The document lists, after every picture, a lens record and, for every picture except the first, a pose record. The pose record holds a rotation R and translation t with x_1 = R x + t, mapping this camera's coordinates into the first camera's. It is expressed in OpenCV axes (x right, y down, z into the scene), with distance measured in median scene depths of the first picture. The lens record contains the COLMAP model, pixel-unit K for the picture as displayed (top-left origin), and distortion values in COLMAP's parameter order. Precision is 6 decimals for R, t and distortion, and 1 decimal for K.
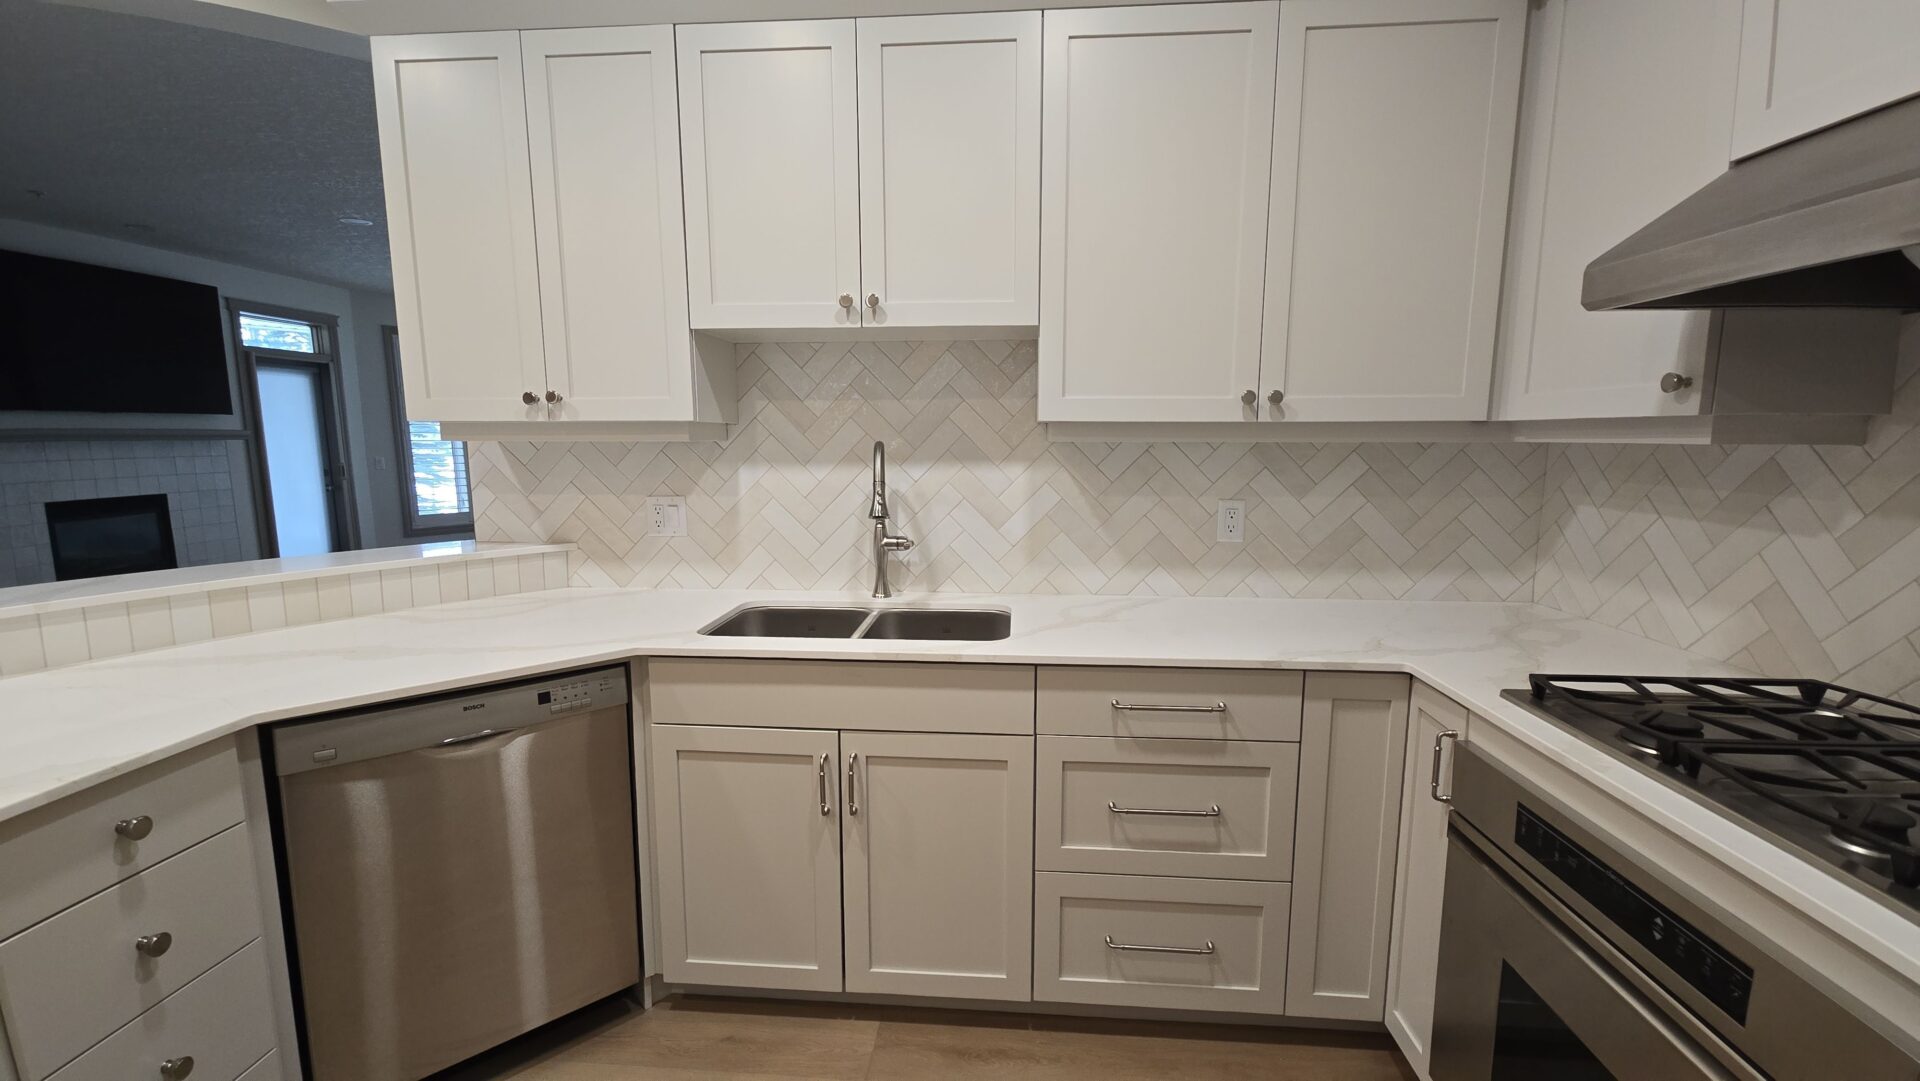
lens RADIAL K [[776.6, 0, 963.8], [0, 776.6, 544.0], [0, 0, 1]] dist [0.001841, -0.000217]
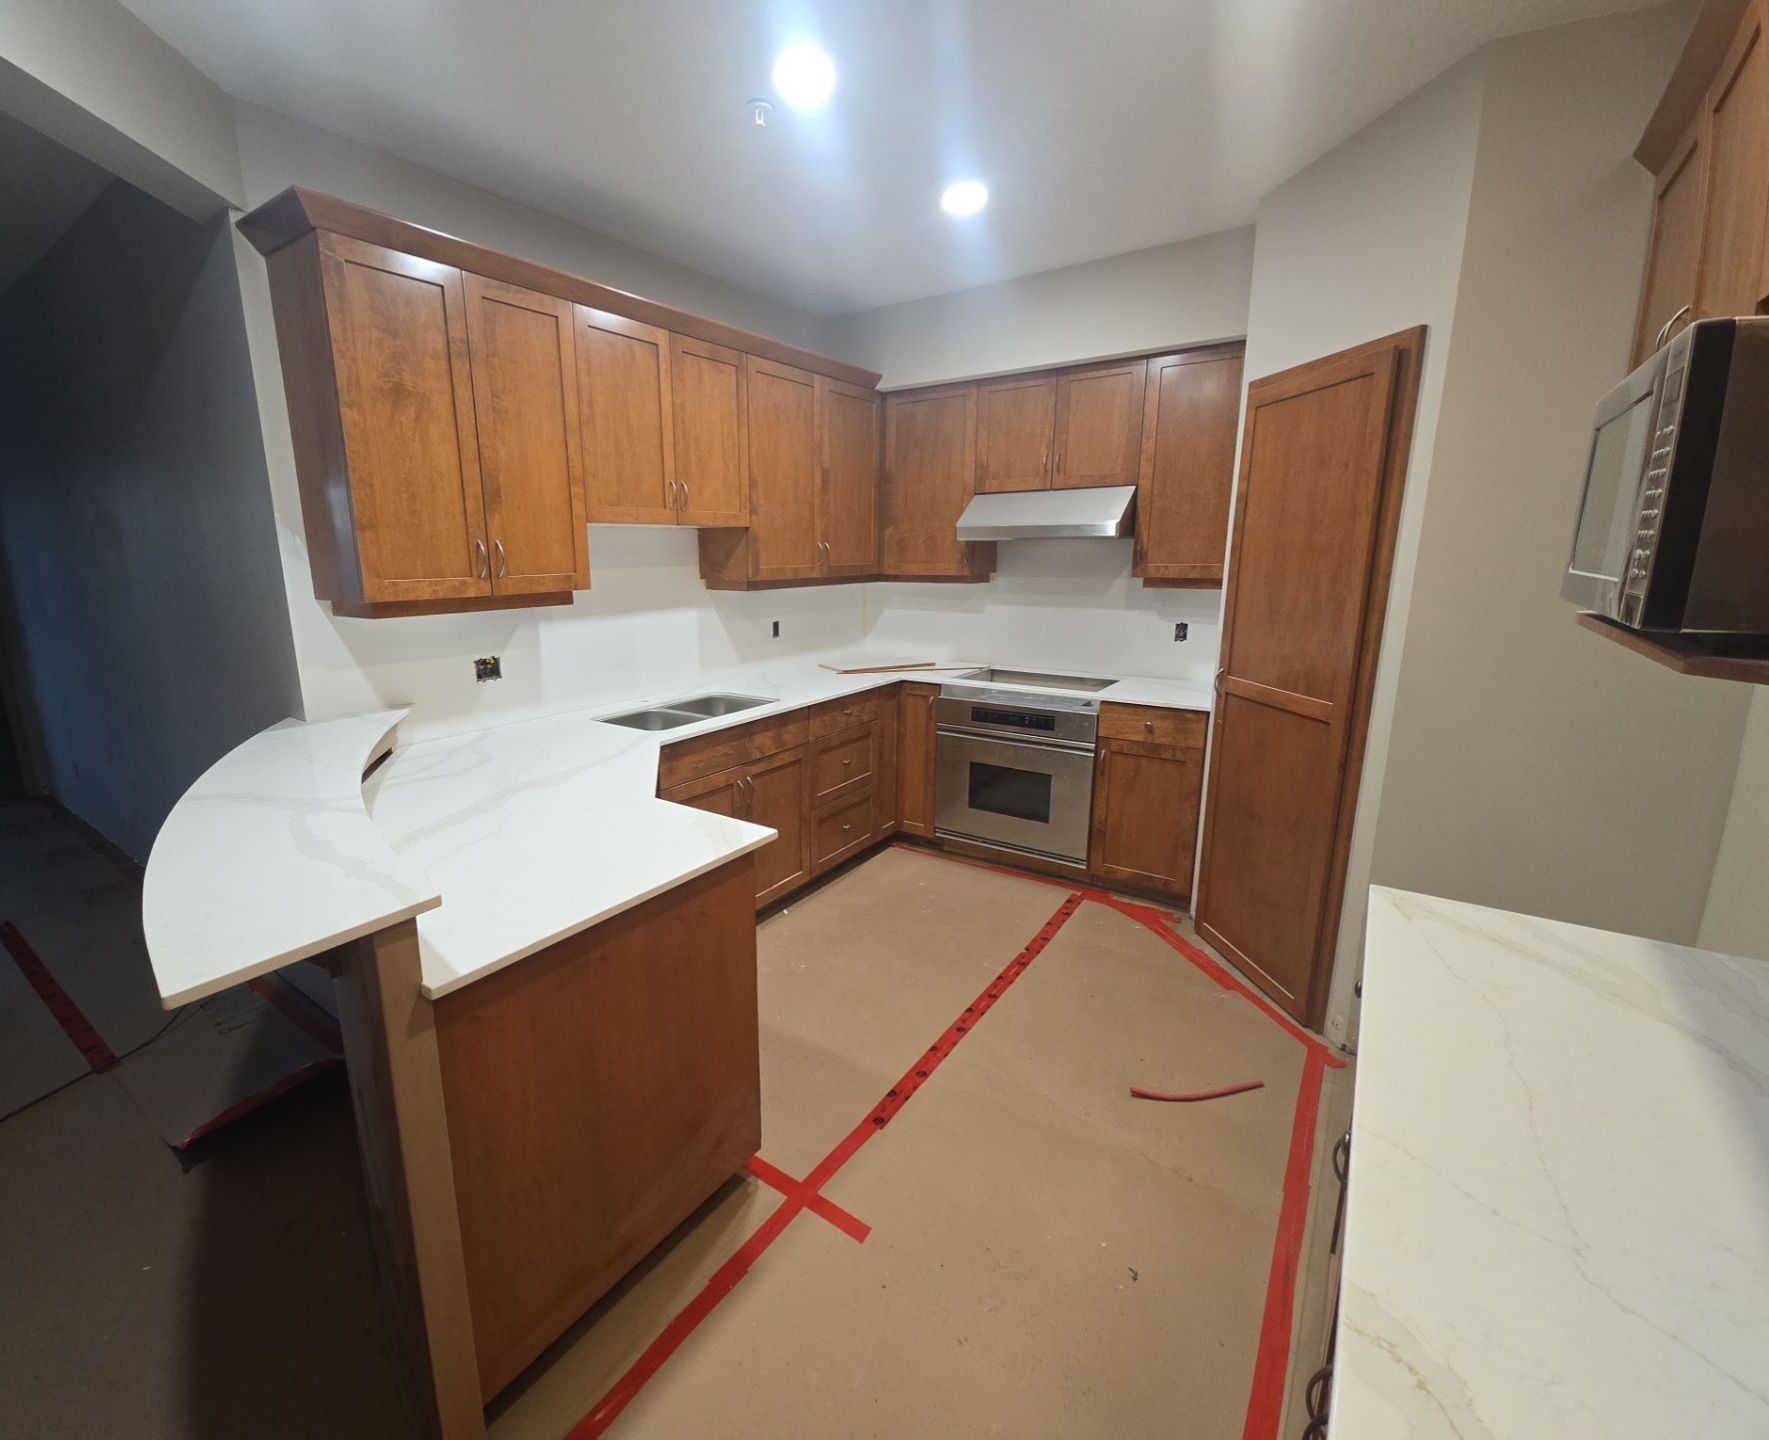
lens RADIAL K [[775.8, 0, 806.7], [0, 775.8, 716.1], [0, 0, 1]] dist [-0.000610, -0.000377]
pose [[0.536204, -0.182663, 0.824087, -1.388334], [0.124826, 0.982729, 0.136607, -0.081869], [-0.834807, 0.029618, 0.549745, -0.077949]]
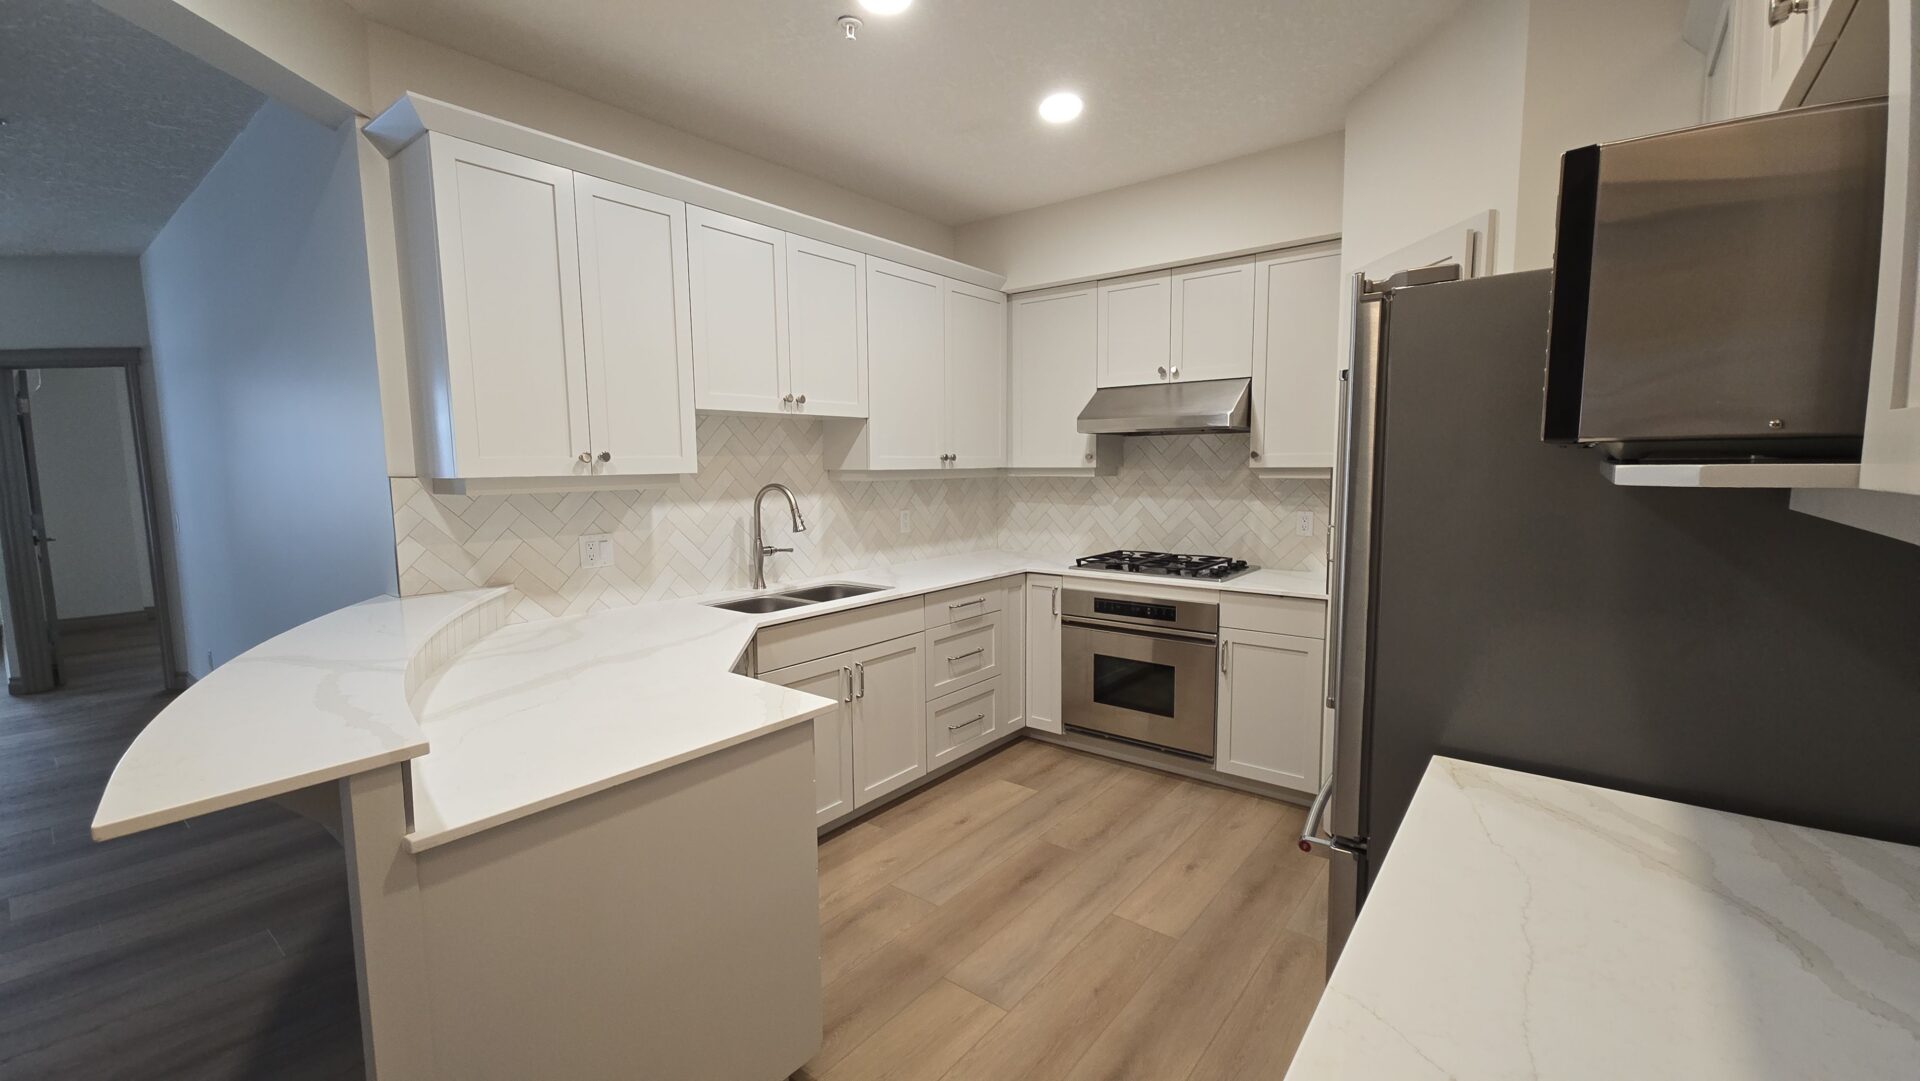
lens RADIAL K [[776.6, 0, 963.8], [0, 776.6, 544.0], [0, 0, 1]] dist [0.001841, -0.000217]
pose [[0.557709, -0.092904, 0.824821, -1.313705], [0.122677, 0.992029, 0.028788, -0.013192], [-0.820921, 0.085131, 0.564661, -0.188242]]
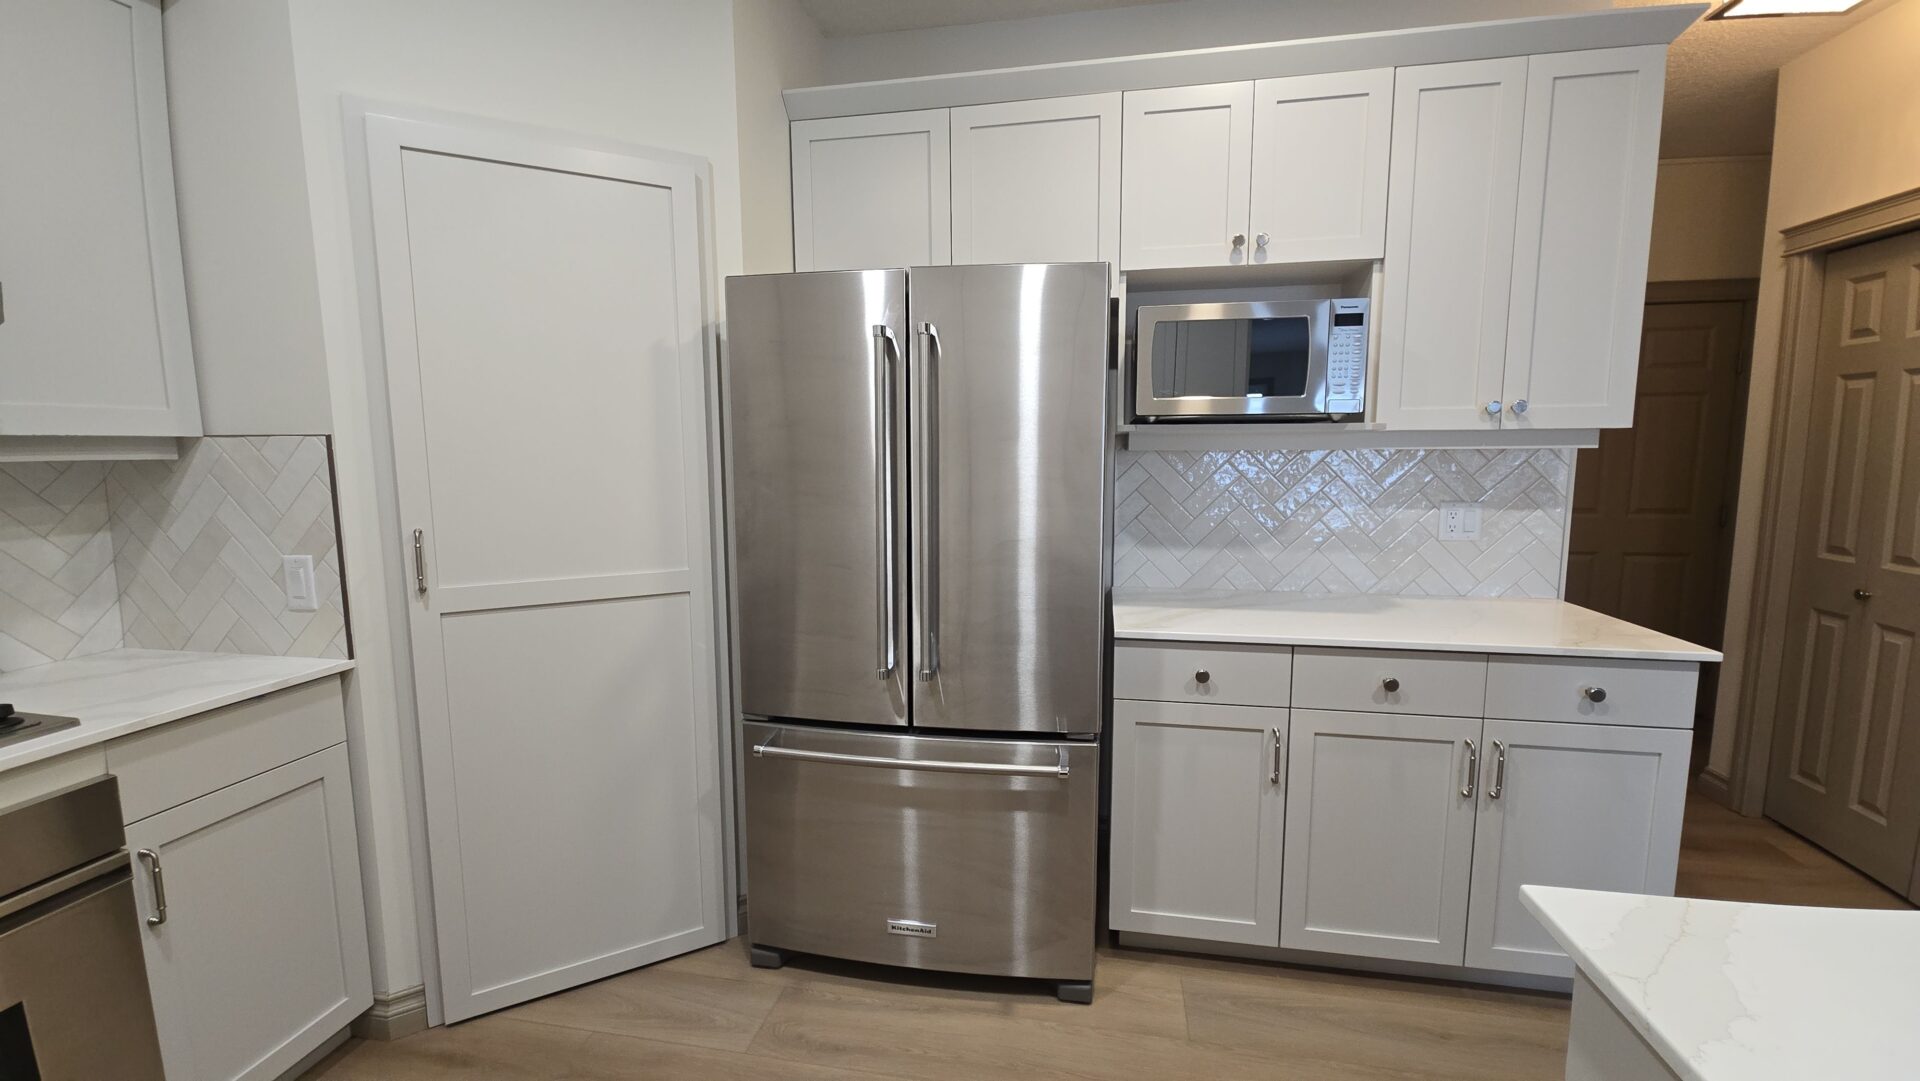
lens RADIAL K [[793.4, 0, 960.0], [0, 793.4, 540.5], [0, 0, 1]] dist [0.000409, -0.000145]
pose [[-0.994071, -0.010817, 0.108198, -0.380538], [0.017034, 0.967263, 0.253205, -0.129370], [-0.107395, 0.253547, -0.961343, 0.902478]]
